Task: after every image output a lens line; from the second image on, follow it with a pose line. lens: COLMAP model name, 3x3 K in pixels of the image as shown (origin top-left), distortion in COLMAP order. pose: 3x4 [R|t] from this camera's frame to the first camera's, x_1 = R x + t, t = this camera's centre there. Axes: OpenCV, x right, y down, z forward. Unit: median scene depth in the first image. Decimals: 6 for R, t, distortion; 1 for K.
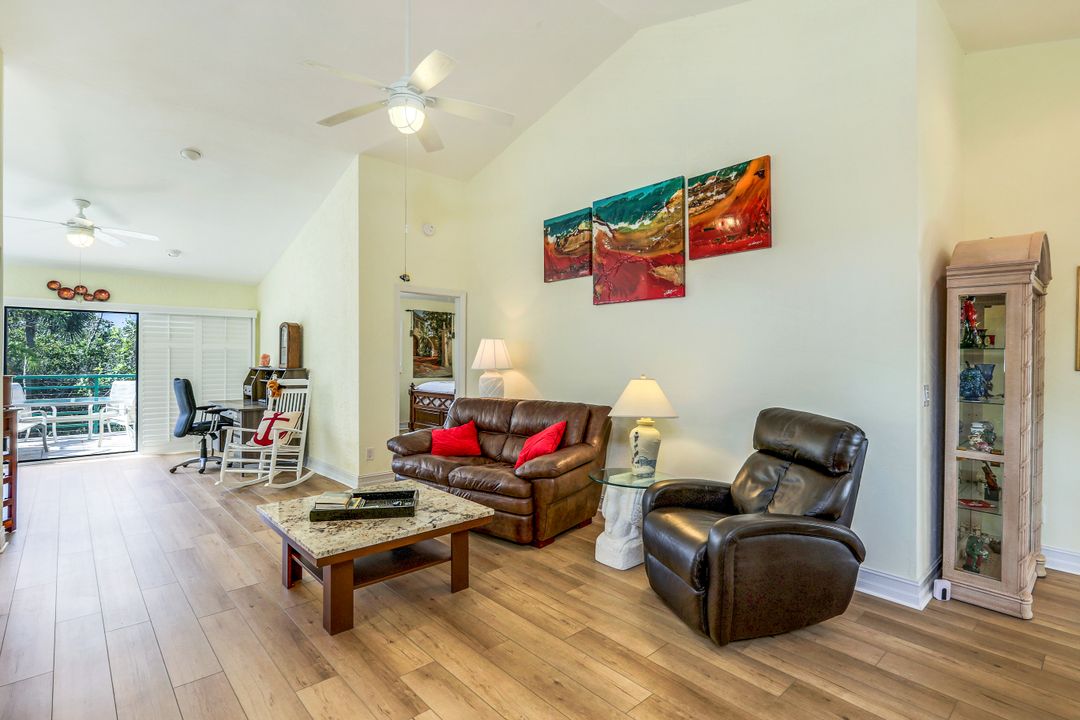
lens RADIAL K [[526.8, 0, 539.7], [0, 526.8, 361.3], [0, 0, 1]] dist [0.000083, 0.000000]
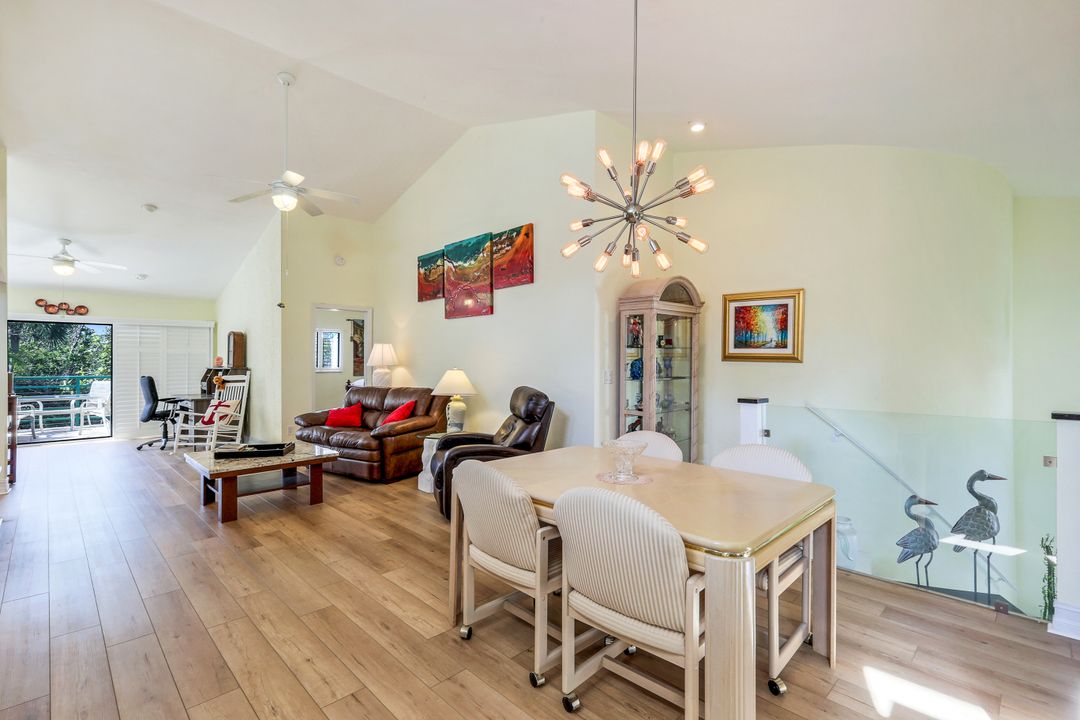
lens RADIAL K [[504.9, 0, 545.9], [0, 504.9, 359.8], [0, 0, 1]] dist [0.001229, -0.000047]
pose [[0.998919, -0.008300, 0.045737, 0.239462], [0.008647, 0.999935, -0.007391, 0.010988], [-0.045673, 0.007779, 0.998926, -0.276806]]
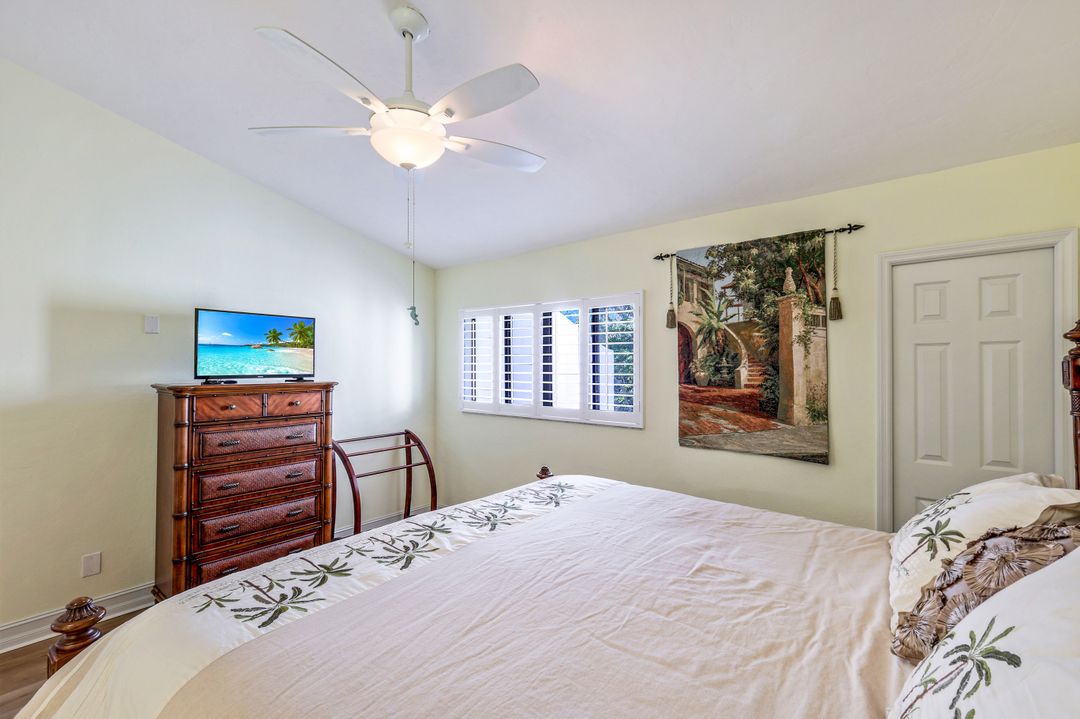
lens RADIAL K [[471.3, 0, 551.5], [0, 471.3, 360.3], [0, 0, 1]] dist [0.002580, -0.001656]
pose [[0.181094, -0.017751, -0.983306, 0.086137], [0.001489, 0.999841, -0.017775, -0.033017], [0.983465, 0.001755, 0.181092, 1.421390]]
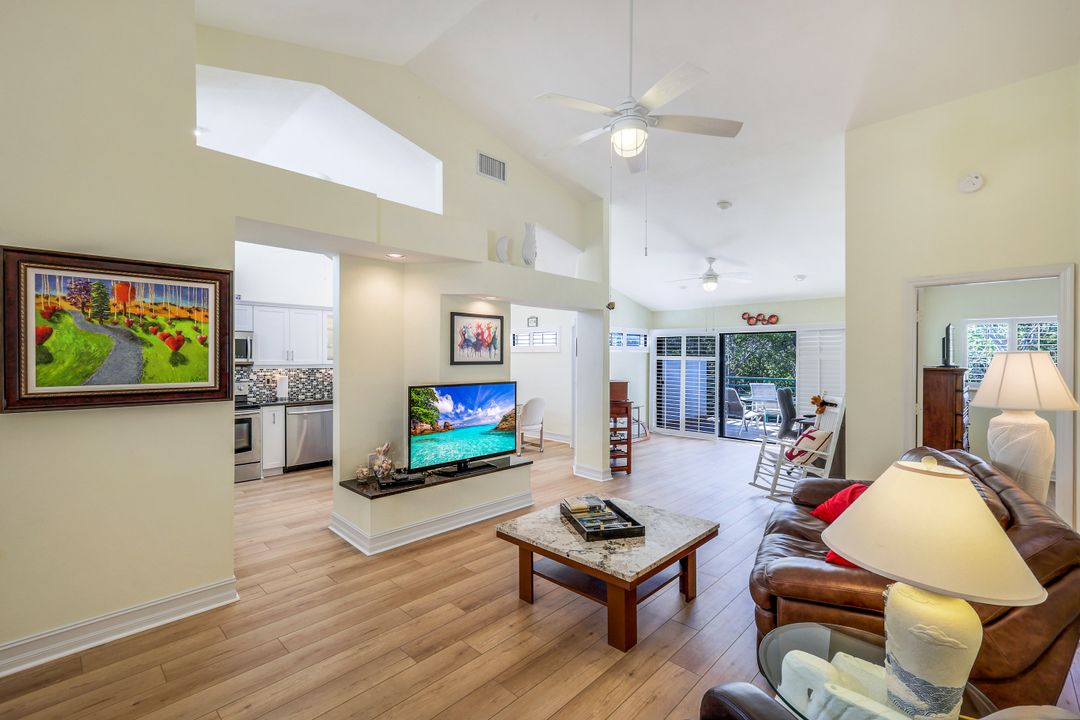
lens RADIAL K [[471.3, 0, 540.0], [0, 471.3, 360.2], [0, 0, 1]] dist [0.002580, -0.001656]
pose [[0.066093, 0.002030, -0.997811, 0.328037], [-0.005497, 0.999983, 0.001670, -0.028677], [0.997798, 0.005374, 0.066103, 0.416863]]
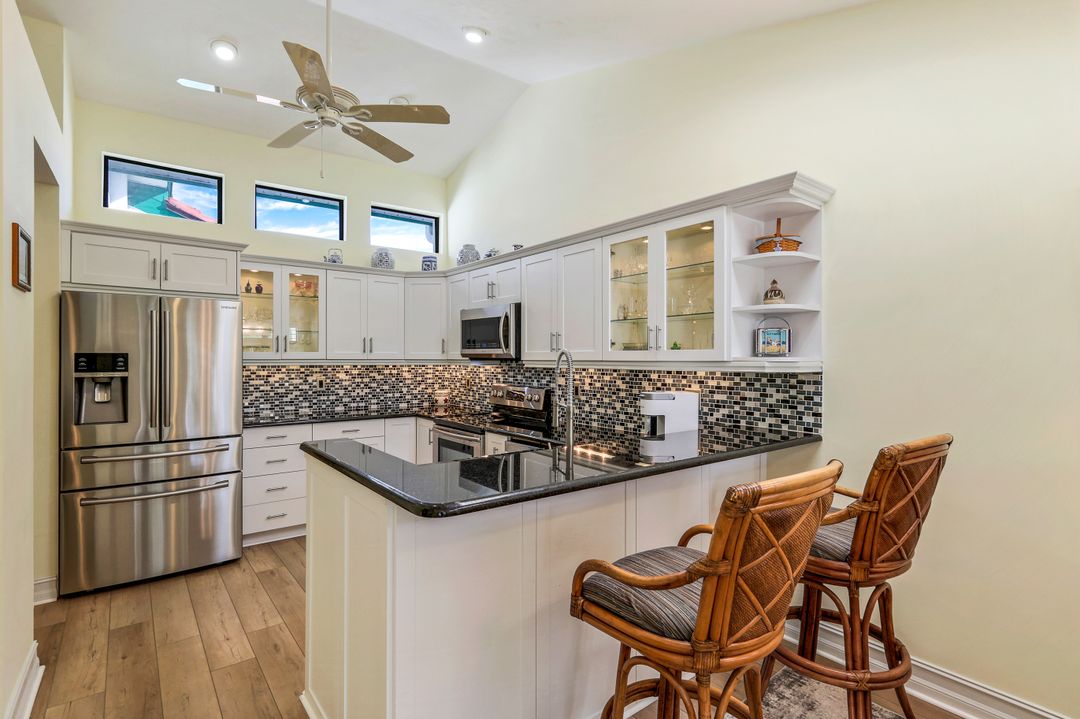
lens RADIAL K [[526.8, 0, 540.5], [0, 526.8, 357.6], [0, 0, 1]] dist [0.000083, 0.000000]
pose [[-0.997532, -0.005601, 0.069993, -0.777616], [-0.005423, 0.999982, 0.002722, -0.018236], [-0.070007, 0.002336, -0.997544, 0.526528]]
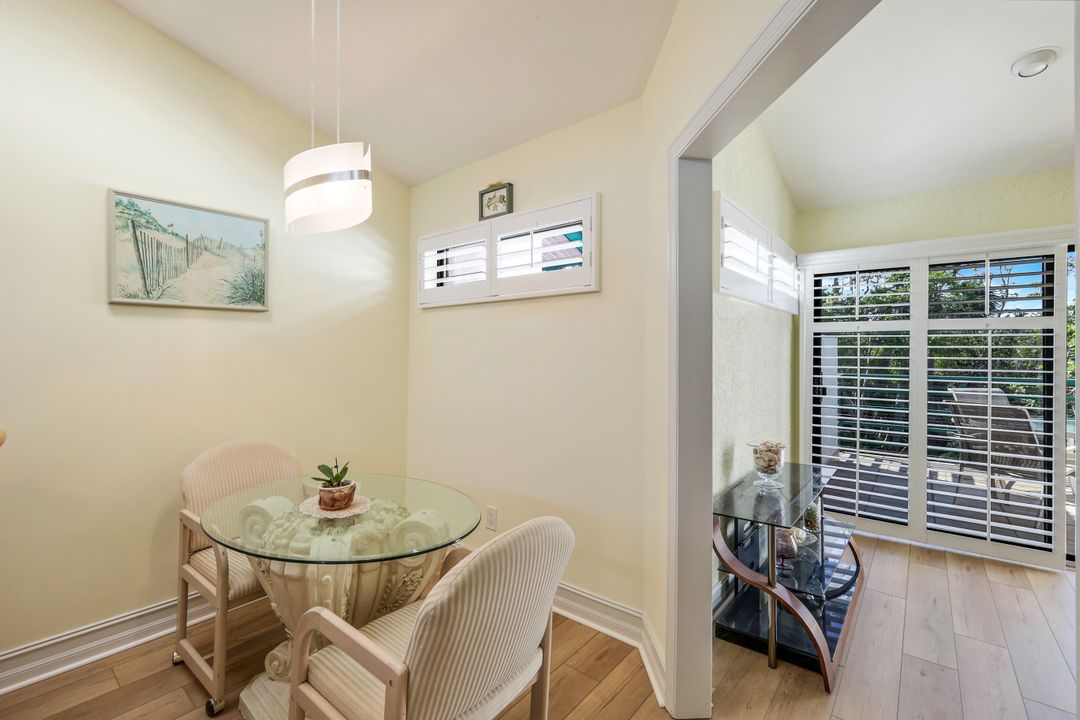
lens RADIAL K [[471.3, 0, 534.1], [0, 471.3, 345.3], [0, 0, 1]] dist [0.002580, -0.001656]
pose [[0.148682, -0.016062, -0.988755, -0.690947], [-0.005423, 0.999840, -0.017057, -0.000044], [0.988870, 0.007898, 0.148571, 0.462860]]
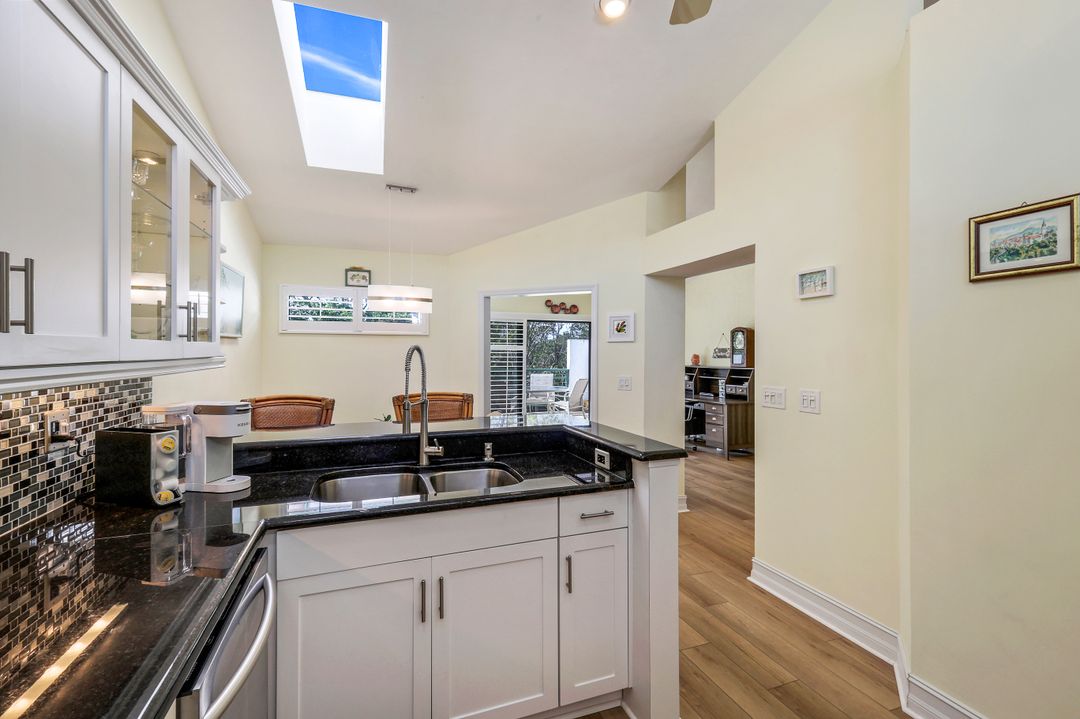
lens RADIAL K [[471.3, 0, 539.7], [0, 471.3, 351.1], [0, 0, 1]] dist [0.002580, -0.001656]
pose [[0.930603, -0.000968, -0.366029, -0.564697], [-0.001457, 0.999979, -0.006347, -0.017110], [0.366027, 0.006440, 0.930582, -0.137126]]
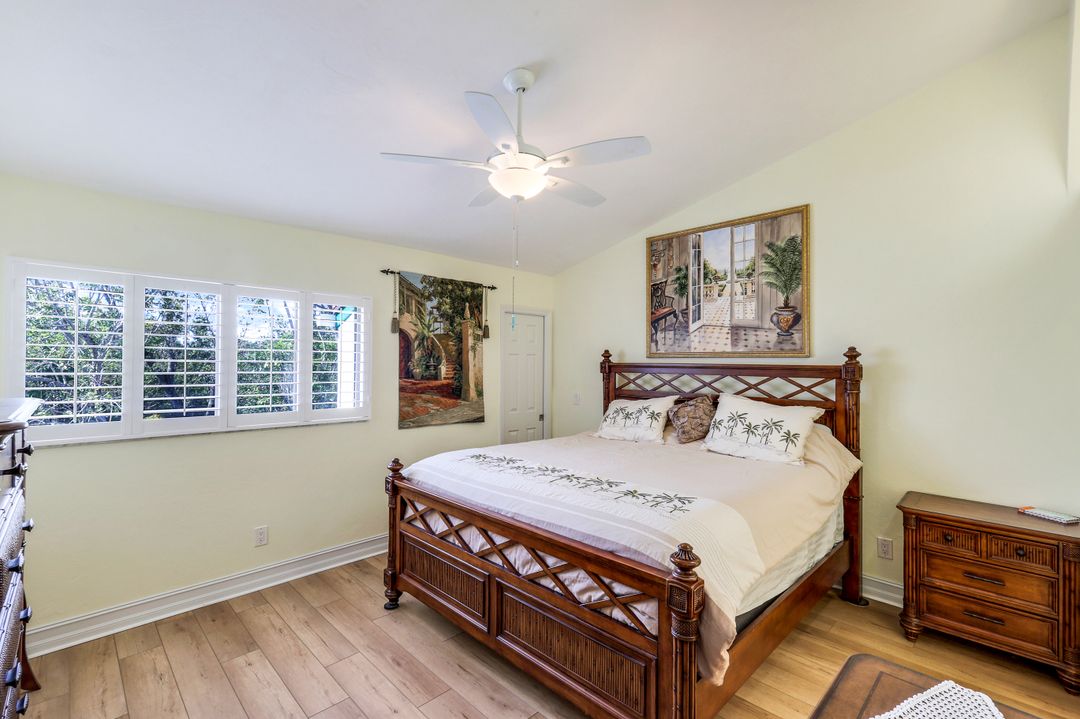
lens RADIAL K [[471.3, 0, 540.7], [0, 471.3, 360.6], [0, 0, 1]] dist [0.002580, -0.001656]
pose [[0.998716, -0.001306, 0.050642, -0.238054], [0.001725, 0.999965, -0.008216, -0.035239], [-0.050629, 0.008293, 0.998683, 1.007870]]
